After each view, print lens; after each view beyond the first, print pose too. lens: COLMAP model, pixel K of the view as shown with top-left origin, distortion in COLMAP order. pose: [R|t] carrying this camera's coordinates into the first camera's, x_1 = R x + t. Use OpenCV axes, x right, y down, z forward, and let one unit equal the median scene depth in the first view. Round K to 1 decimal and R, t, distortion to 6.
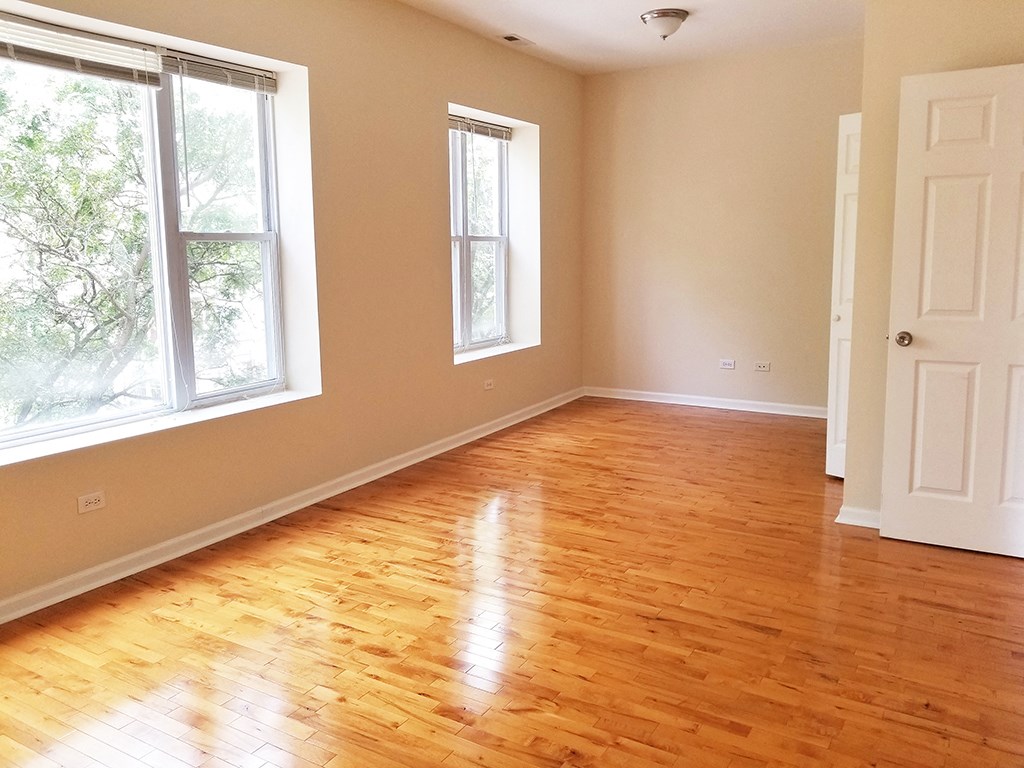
lens RADIAL K [[842.8, 0, 511.1], [0, 842.8, 365.3], [0, 0, 1]] dist [0.097008, -0.177504]
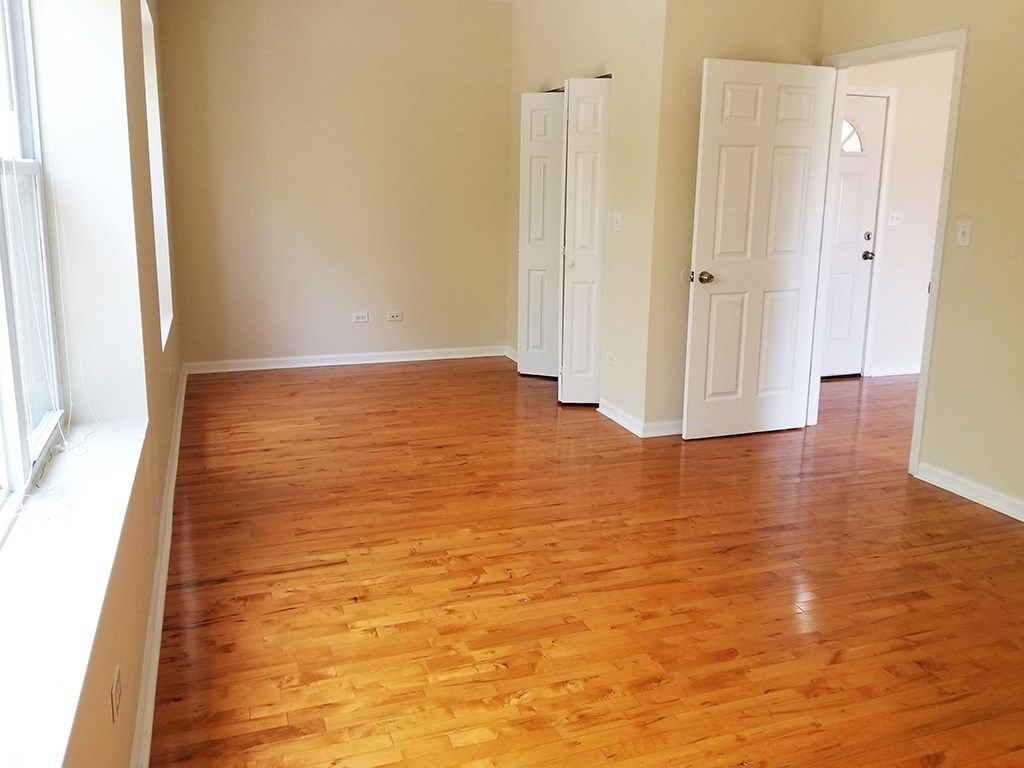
lens RADIAL K [[842.8, 0, 511.1], [0, 842.8, 365.3], [0, 0, 1]] dist [0.097008, -0.177504]
pose [[0.606225, -0.144421, 0.782070, -0.690813], [0.090957, 0.989511, 0.112222, -0.068560], [-0.790074, 0.003102, 0.613003, 0.475104]]
